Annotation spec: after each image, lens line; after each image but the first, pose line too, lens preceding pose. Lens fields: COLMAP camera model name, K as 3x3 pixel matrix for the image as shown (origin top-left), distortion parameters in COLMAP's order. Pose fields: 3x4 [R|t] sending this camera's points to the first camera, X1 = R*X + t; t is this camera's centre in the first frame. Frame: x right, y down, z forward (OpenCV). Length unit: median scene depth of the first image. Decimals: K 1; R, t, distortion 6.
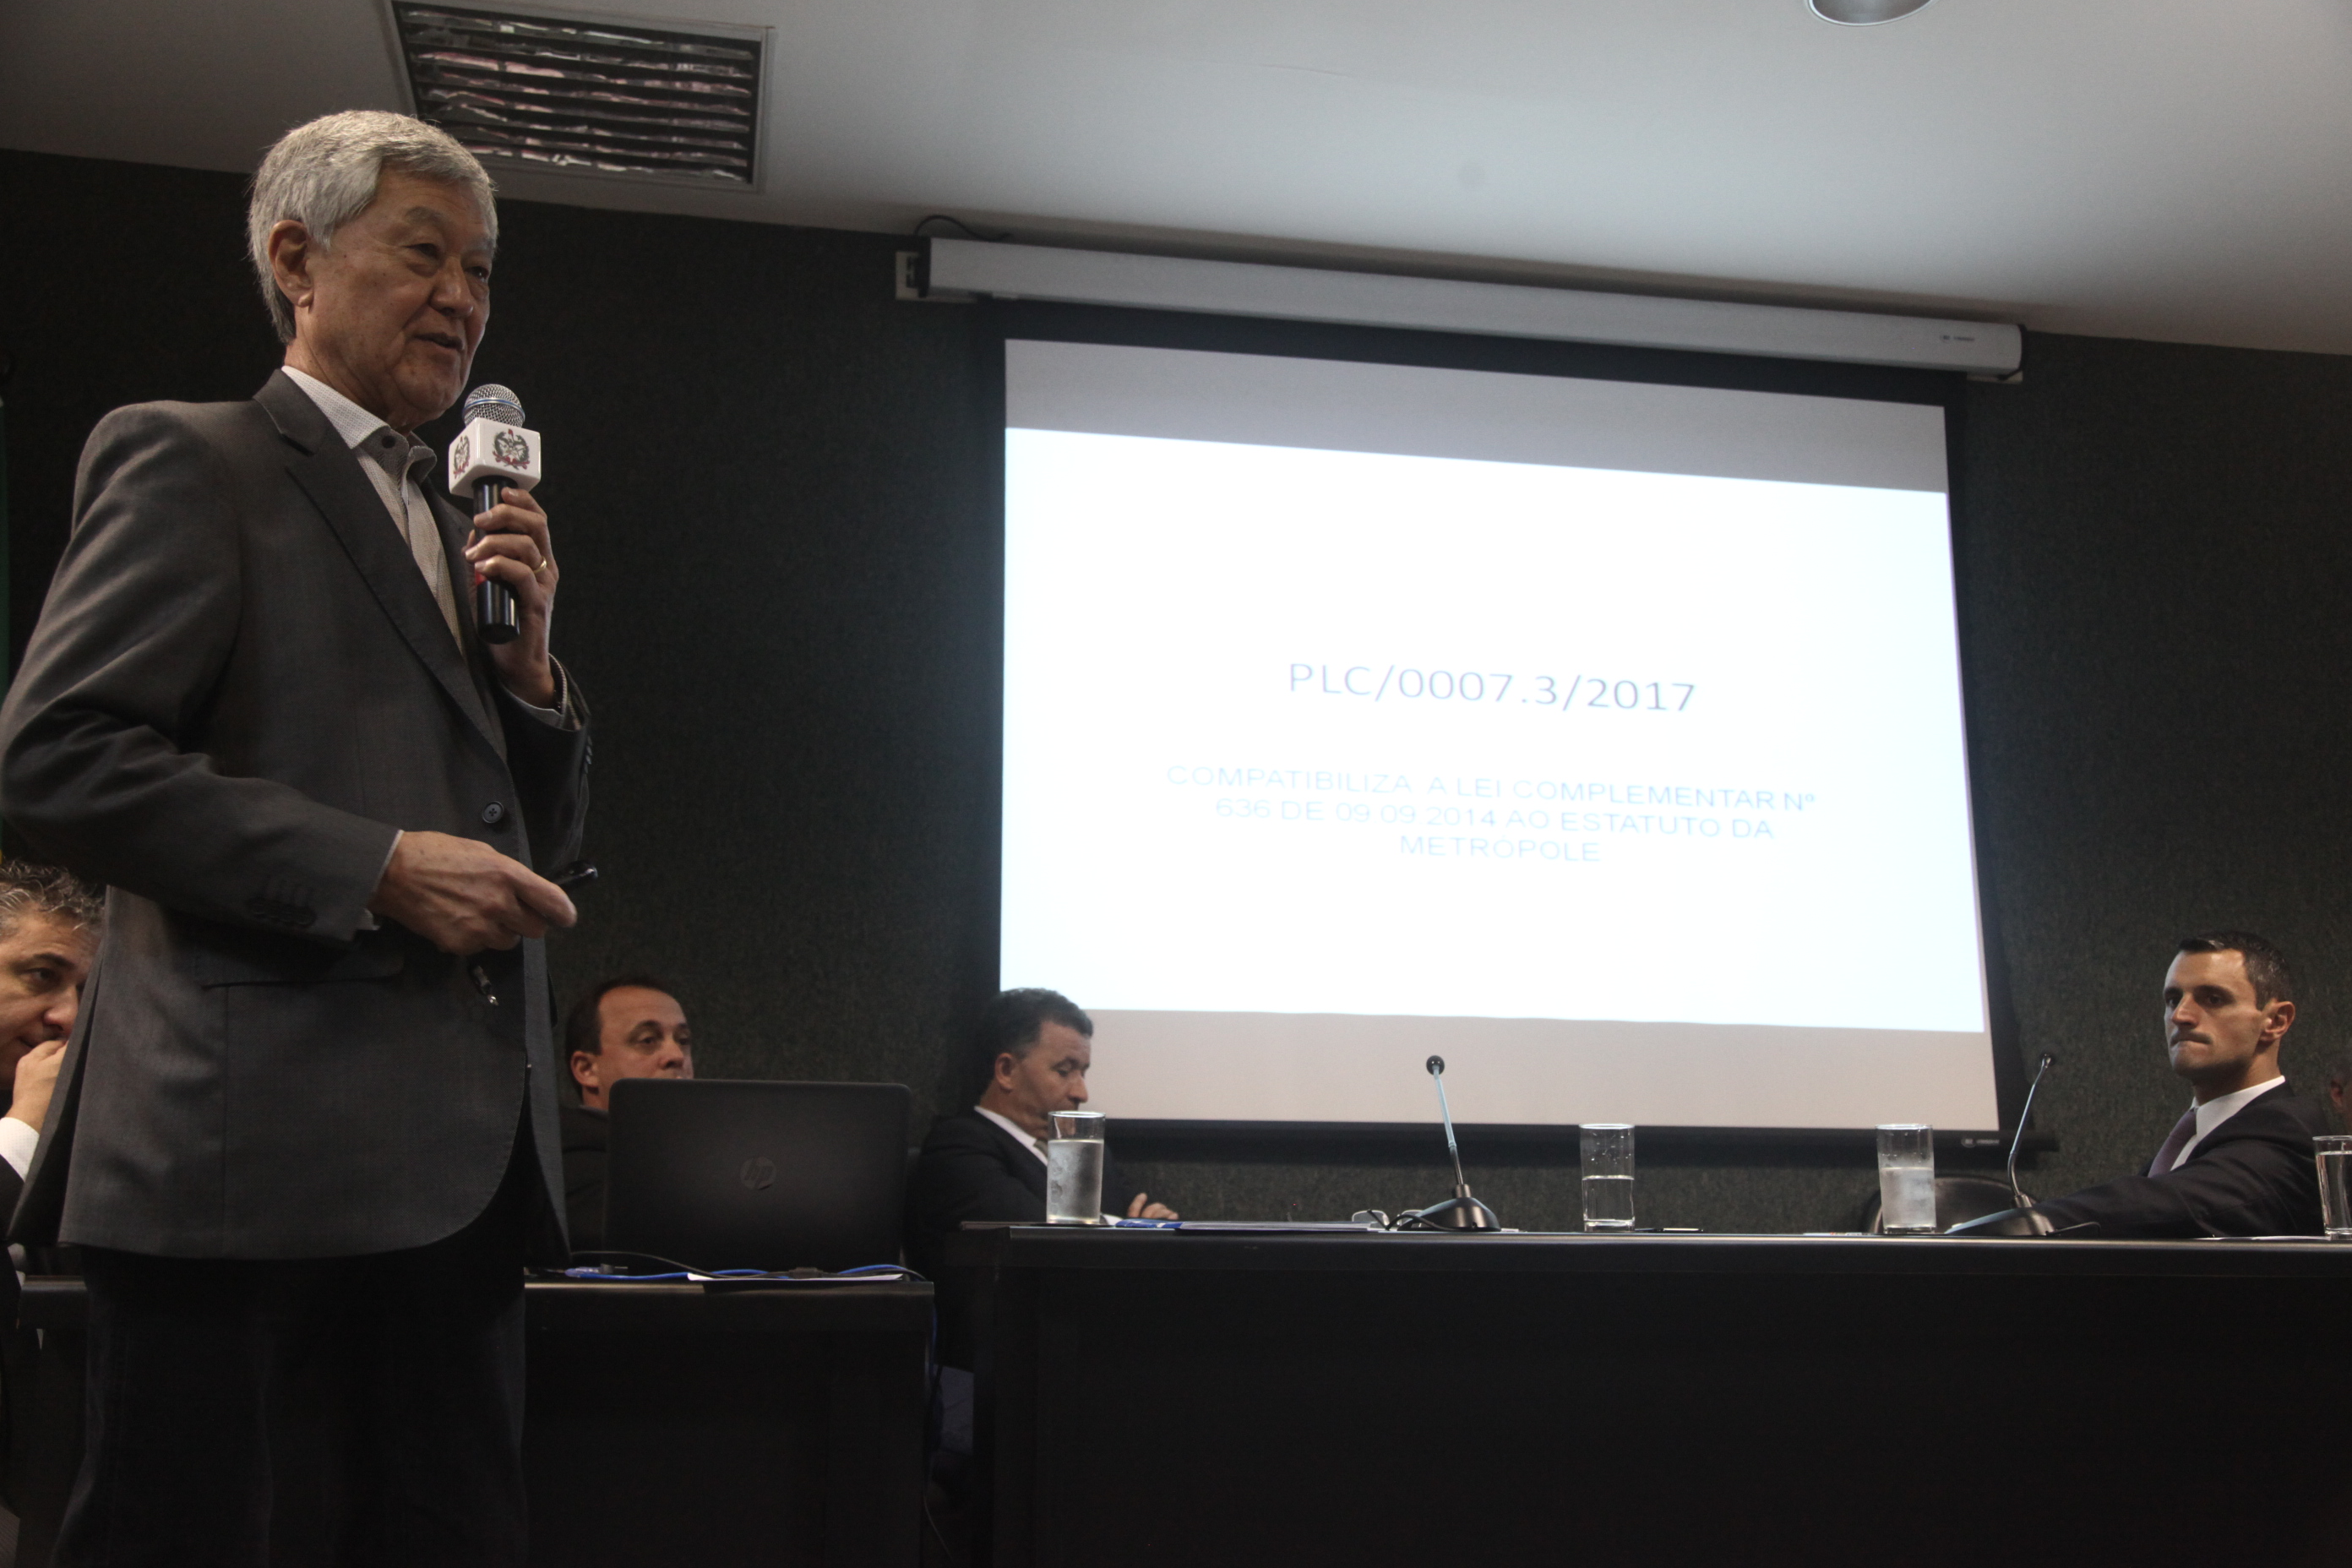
lens RADIAL K [[2432.2, 0, 1176.0], [0, 2432.2, 784.0], [0, 0, 1]] dist [0.013543, 0.141945]
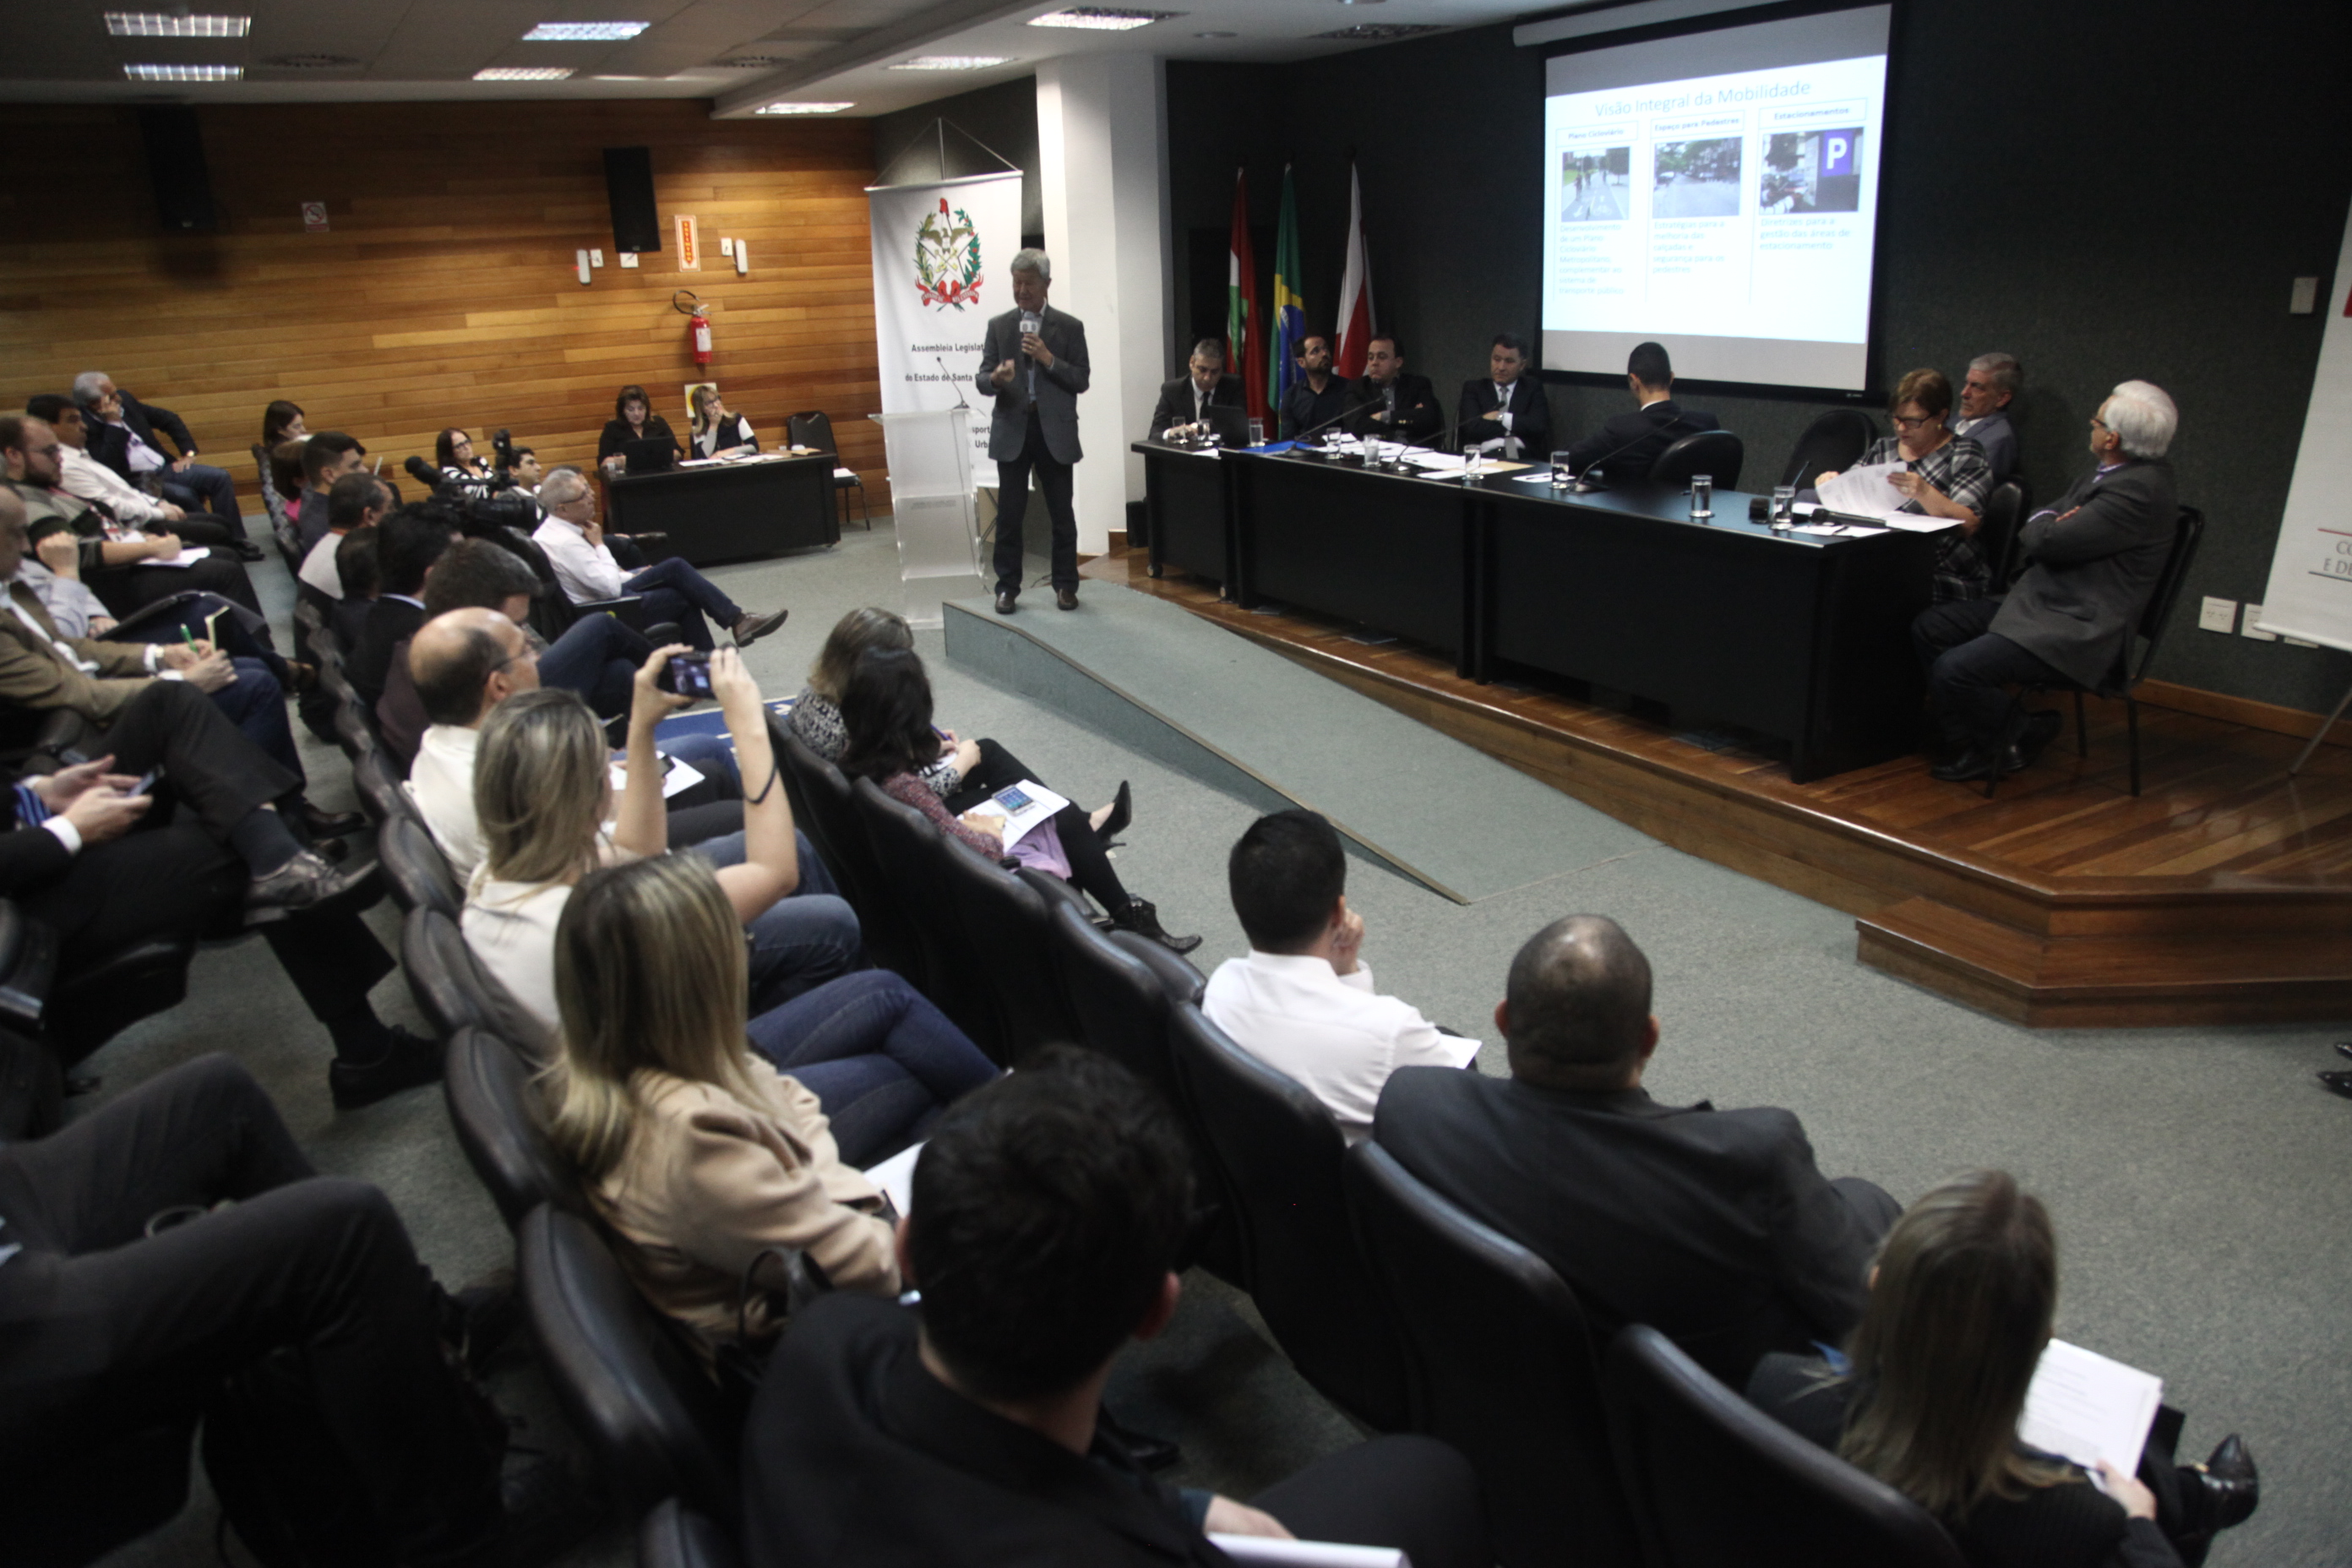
lens RADIAL K [[1647.3, 0, 1176.0], [0, 1647.3, 784.0], [0, 0, 1]] dist [-0.119026, 0.078446]
pose [[0.324864, 0.279174, -0.903618, 1.542586], [0.232117, 0.902683, 0.362334, -0.200068], [0.916834, -0.327454, 0.228449, 0.020825]]
